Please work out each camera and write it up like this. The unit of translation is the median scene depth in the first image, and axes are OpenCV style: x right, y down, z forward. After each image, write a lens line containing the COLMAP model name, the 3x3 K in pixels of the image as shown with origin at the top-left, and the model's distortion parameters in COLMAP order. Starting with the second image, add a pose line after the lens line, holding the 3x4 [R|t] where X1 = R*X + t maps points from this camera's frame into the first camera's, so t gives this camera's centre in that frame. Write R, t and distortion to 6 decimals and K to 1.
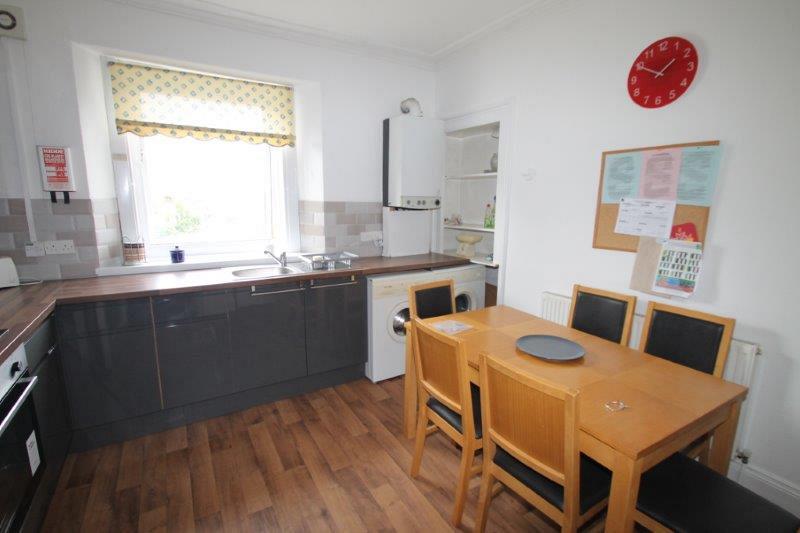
lens RADIAL K [[381.3, 0, 398.4], [0, 381.3, 269.6], [0, 0, 1]] dist [0.001282, -0.011277]
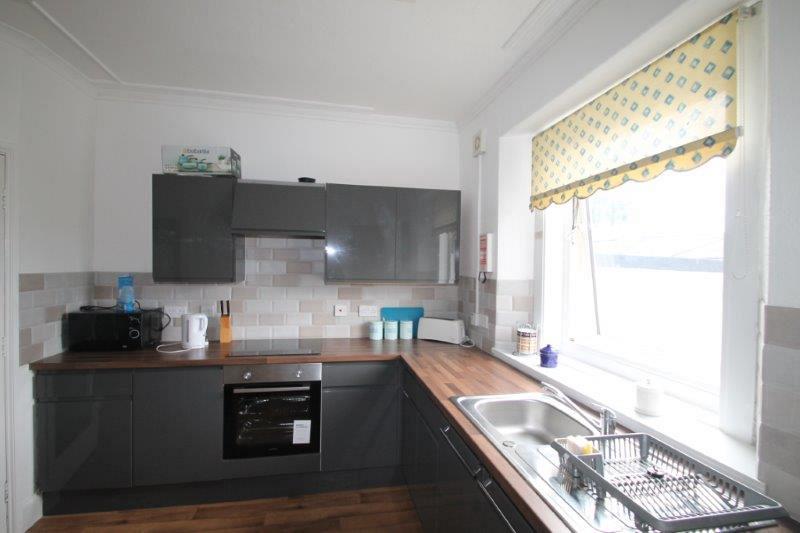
lens RADIAL K [[357.7, 0, 396.3], [0, 357.7, 270.2], [0, 0, 1]] dist [-0.027212, -0.000352]
pose [[-0.350803, -0.004457, -0.936439, 0.191908], [-0.188012, 0.979962, 0.065768, -0.221889], [0.917381, 0.199133, -0.344612, 1.072726]]
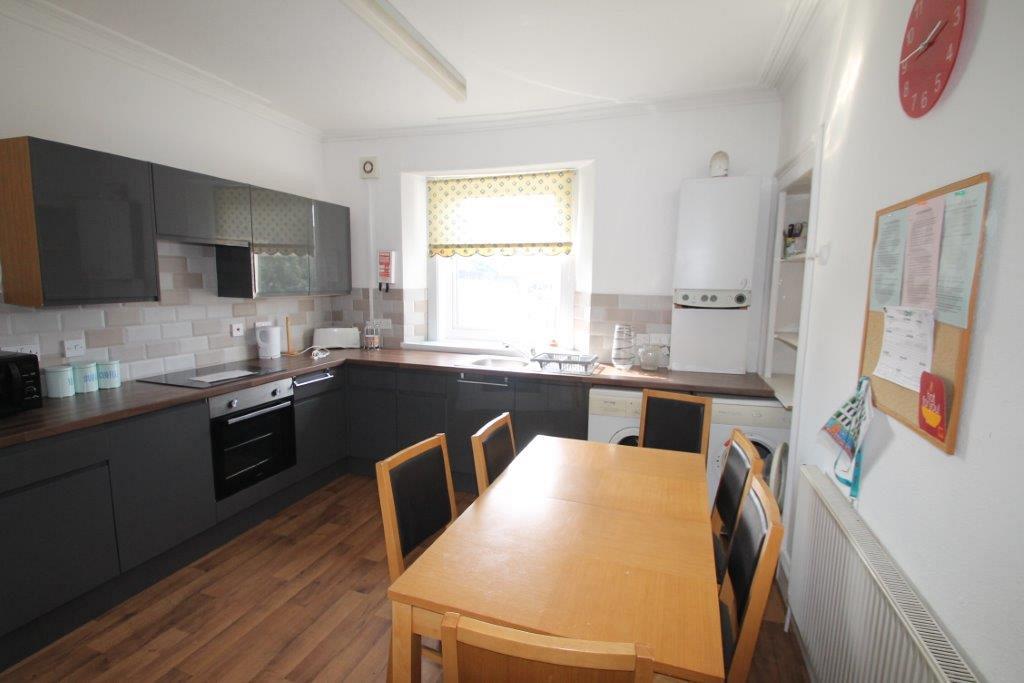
lens RADIAL K [[488.1, 0, 510.0], [0, 488.1, 345.5], [0, 0, 1]] dist [0.001282, -0.011277]
pose [[0.637919, 0.100287, -0.763545, 0.723808], [-0.146588, 0.989169, 0.007451, -0.060026], [0.756023, 0.107174, 0.645711, 0.215975]]
